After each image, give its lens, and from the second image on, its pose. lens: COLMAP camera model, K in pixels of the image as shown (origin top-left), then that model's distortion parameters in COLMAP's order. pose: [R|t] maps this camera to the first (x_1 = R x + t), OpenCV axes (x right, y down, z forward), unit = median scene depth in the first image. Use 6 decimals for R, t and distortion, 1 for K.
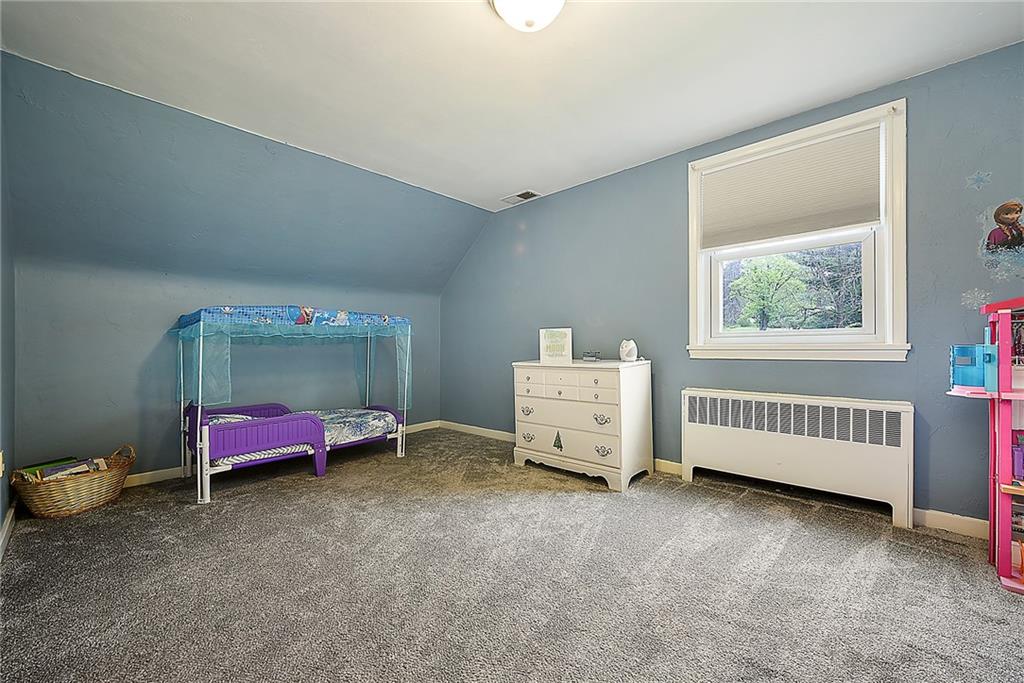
lens RADIAL K [[404.4, 0, 515.9], [0, 404.4, 348.1], [0, 0, 1]] dist [0.000229, -0.000012]
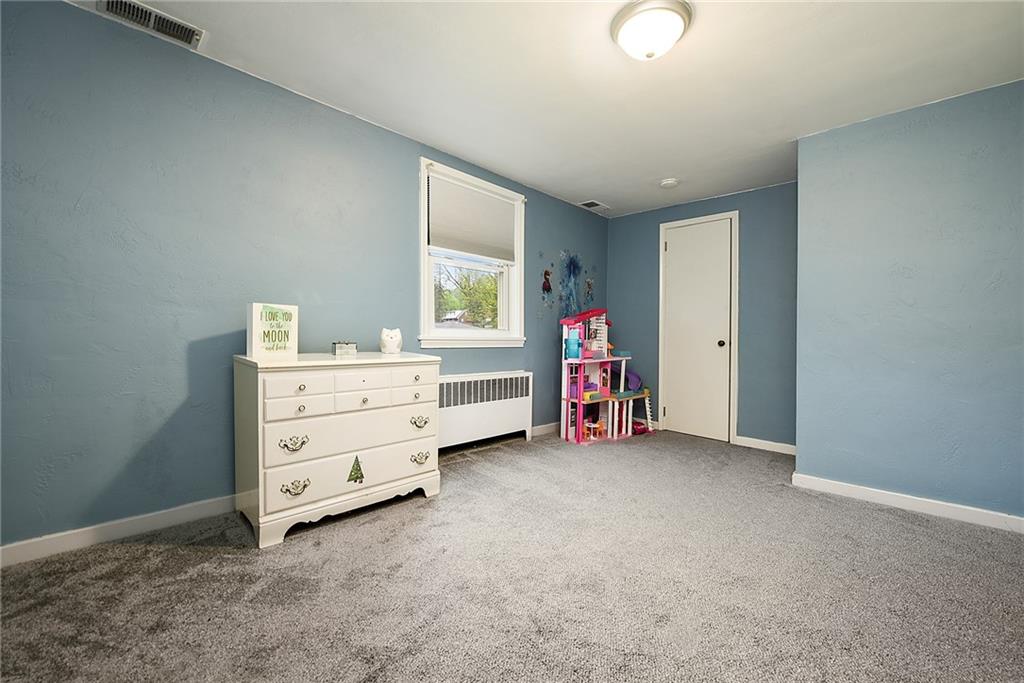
lens RADIAL K [[428.6, 0, 512.0], [0, 428.6, 341.5], [0, 0, 1]] dist [-0.001356, -0.000173]
pose [[0.018687, -0.005633, 0.999810, -0.654577], [-0.014399, 0.999879, 0.005902, -0.001263], [-0.999722, -0.014507, 0.018604, 0.748278]]
